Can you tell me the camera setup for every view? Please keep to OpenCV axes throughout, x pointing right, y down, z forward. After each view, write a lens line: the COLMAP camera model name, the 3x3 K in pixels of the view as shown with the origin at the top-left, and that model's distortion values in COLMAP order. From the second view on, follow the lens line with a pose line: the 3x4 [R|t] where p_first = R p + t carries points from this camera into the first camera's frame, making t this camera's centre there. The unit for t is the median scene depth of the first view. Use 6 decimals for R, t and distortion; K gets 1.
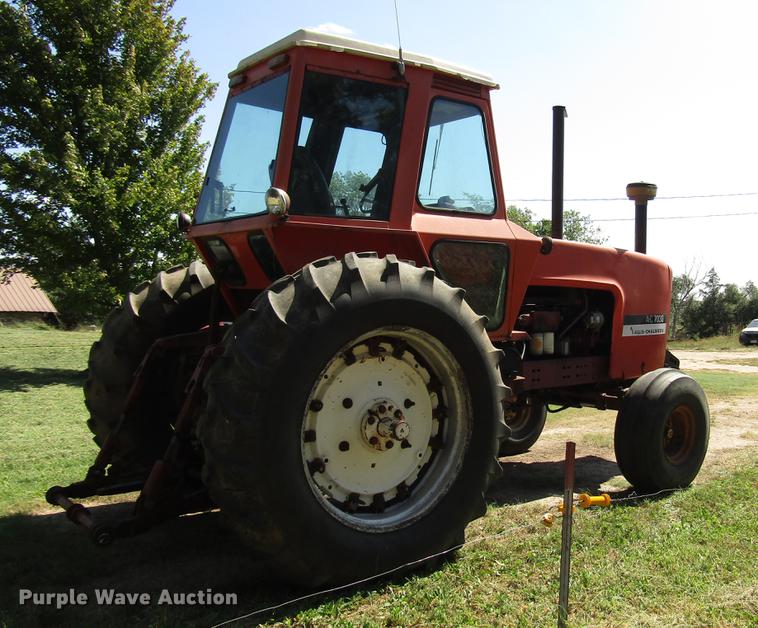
lens RADIAL K [[758.5, 0, 466.9], [0, 758.5, 331.7], [0, 0, 1]] dist [0.001803, -0.003080]
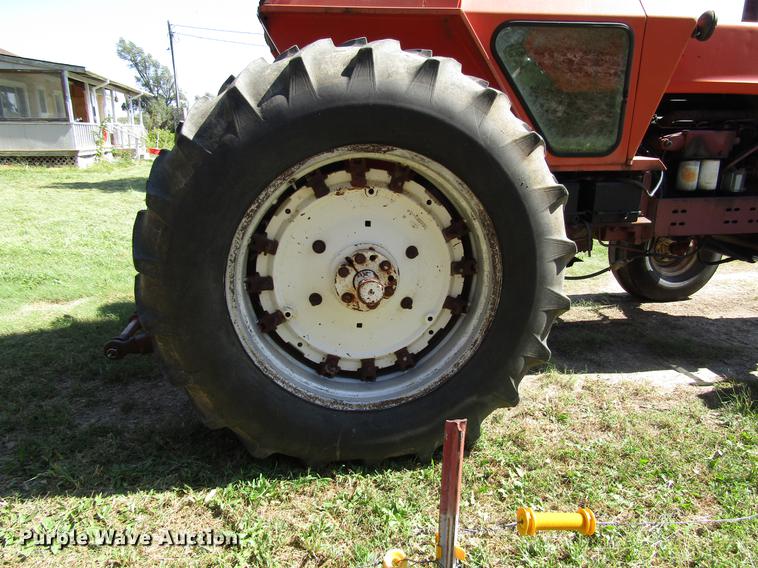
lens RADIAL K [[539.5, 0, 379.0], [0, 539.5, 284.0], [0, 0, 1]] dist [-0.003768, -0.002687]
pose [[0.844776, 0.140653, -0.516304, 0.172560], [-0.017173, 0.971467, 0.236552, -0.000775], [0.534844, -0.190967, 0.823088, 0.524101]]
